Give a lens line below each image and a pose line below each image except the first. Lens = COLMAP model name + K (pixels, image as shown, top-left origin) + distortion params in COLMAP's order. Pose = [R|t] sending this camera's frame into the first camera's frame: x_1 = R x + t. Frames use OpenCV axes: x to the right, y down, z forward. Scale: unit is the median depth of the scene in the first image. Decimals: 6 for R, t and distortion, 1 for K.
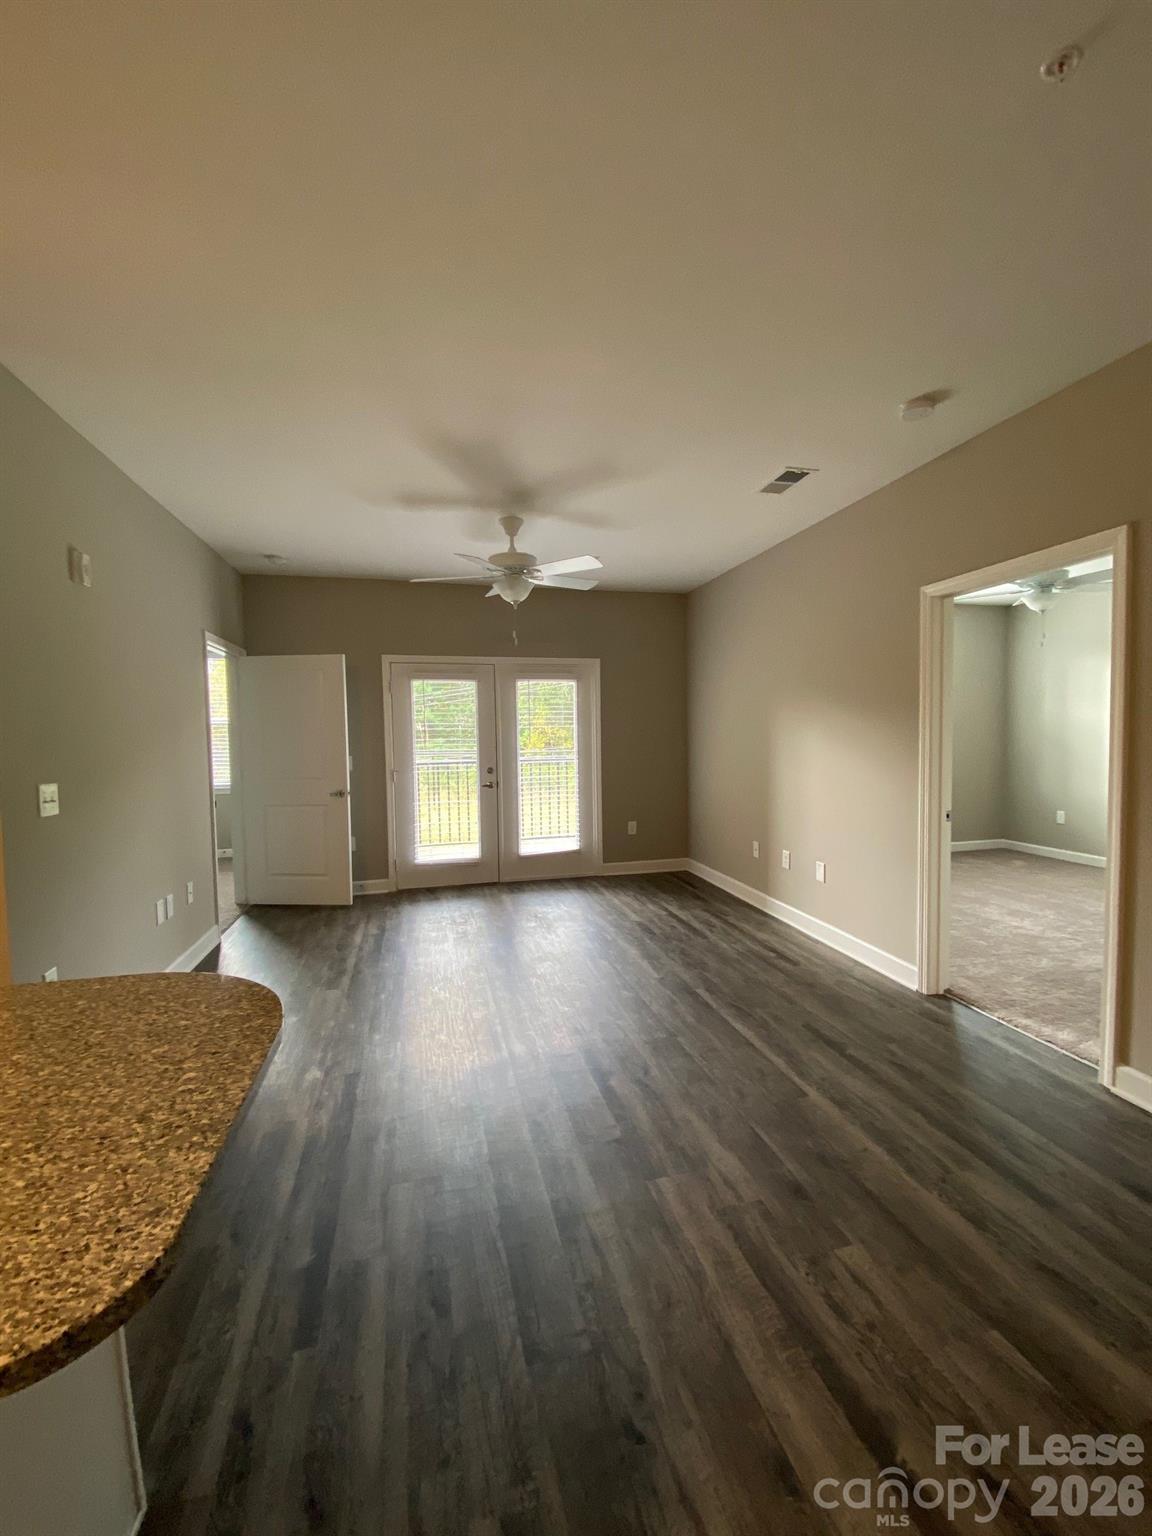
lens RADIAL K [[616.6, 0, 588.5], [0, 616.6, 771.9], [0, 0, 1]] dist [0.009646, -0.000219]
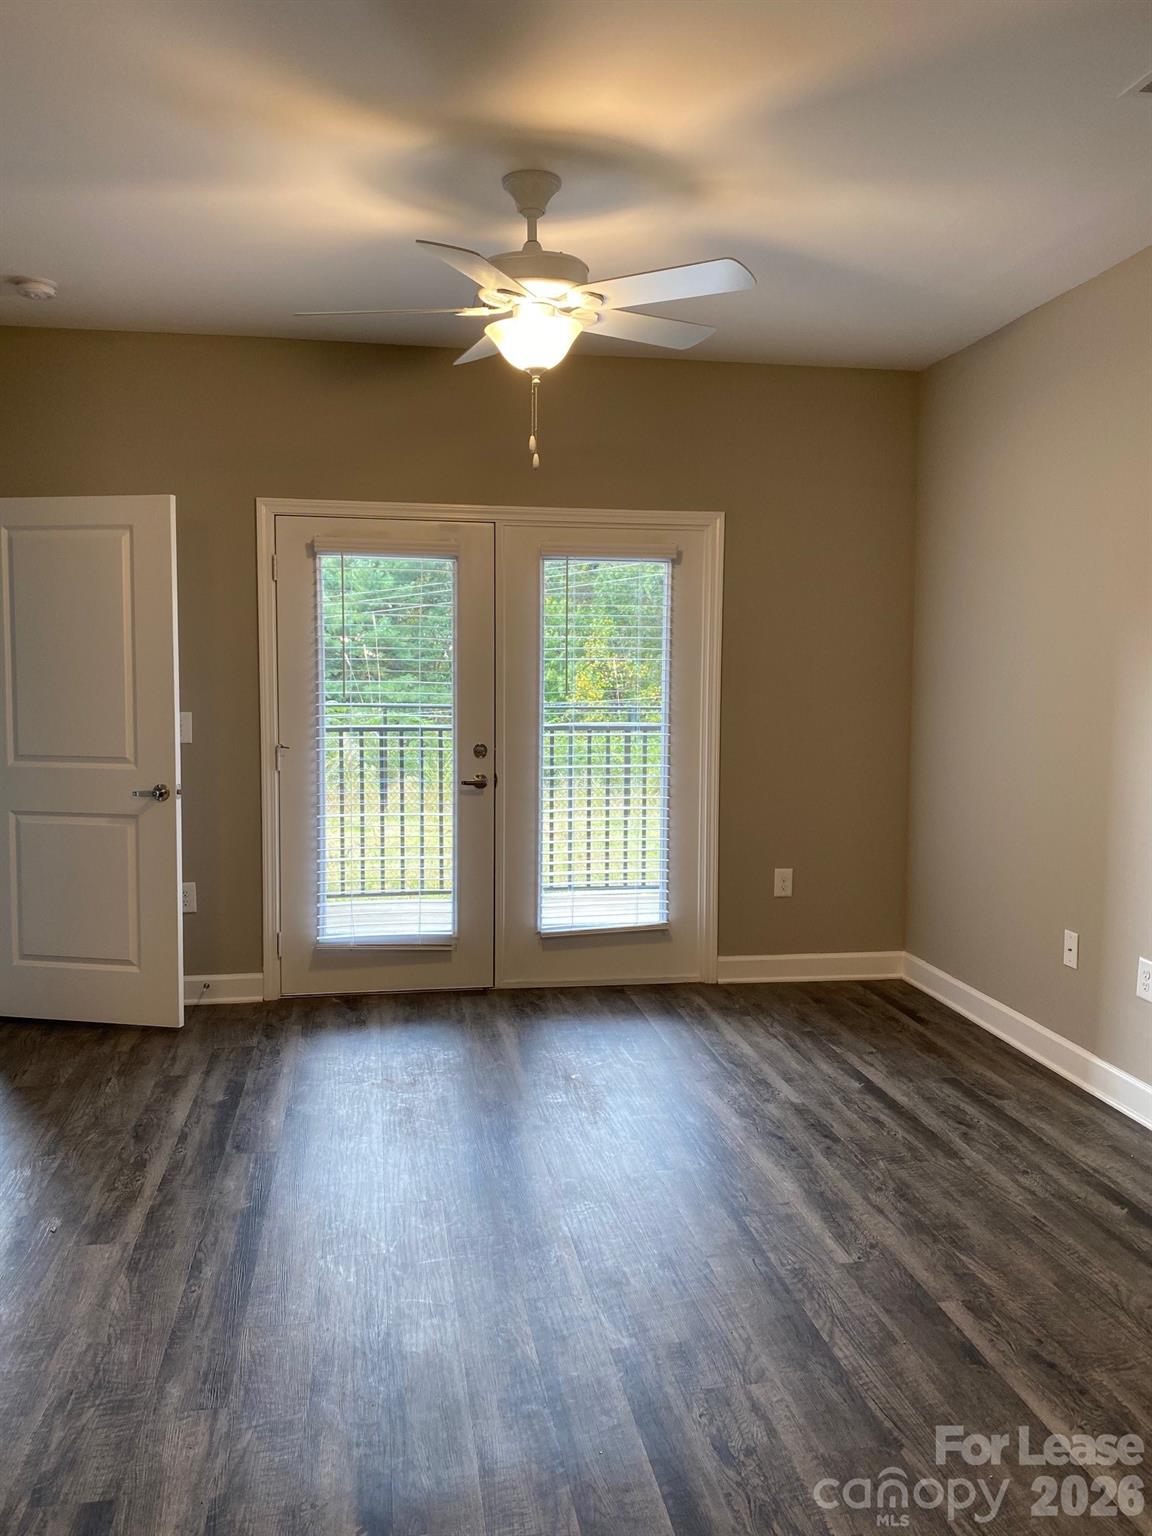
lens RADIAL K [[1169.1, 0, 576.0], [0, 1169.1, 768.0], [0, 0, 1]] dist [-0.011777, -0.006282]
pose [[0.995173, 0.028736, -0.093838, -0.005164], [-0.026770, 0.999396, 0.022152, -0.012703], [0.094418, -0.019533, 0.995341, 0.153702]]
